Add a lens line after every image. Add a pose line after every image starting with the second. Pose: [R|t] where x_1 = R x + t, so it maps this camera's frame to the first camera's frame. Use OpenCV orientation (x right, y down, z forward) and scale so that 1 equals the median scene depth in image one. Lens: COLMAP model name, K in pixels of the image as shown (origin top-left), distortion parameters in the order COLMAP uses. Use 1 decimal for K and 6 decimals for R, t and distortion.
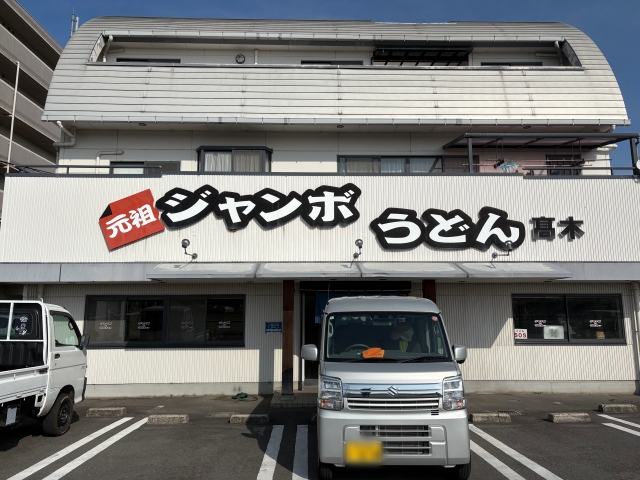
lens RADIAL K [[452.9, 0, 320.0], [0, 452.9, 240.0], [0, 0, 1]] dist [0.043924, -0.000191]
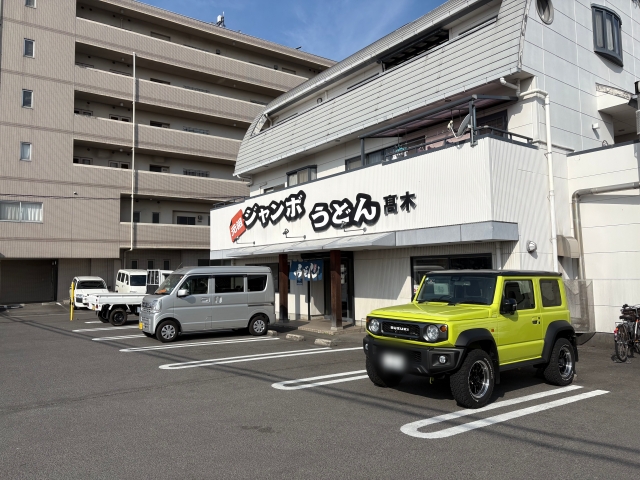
lens RADIAL K [[490.3, 0, 320.0], [0, 490.3, 240.0], [0, 0, 1]] dist [0.005500, -0.000011]
pose [[0.578983, -0.060614, -0.813084, 1.466746], [0.125082, 0.992031, 0.015114, 0.026108], [0.805688, -0.110453, 0.581951, 0.059226]]
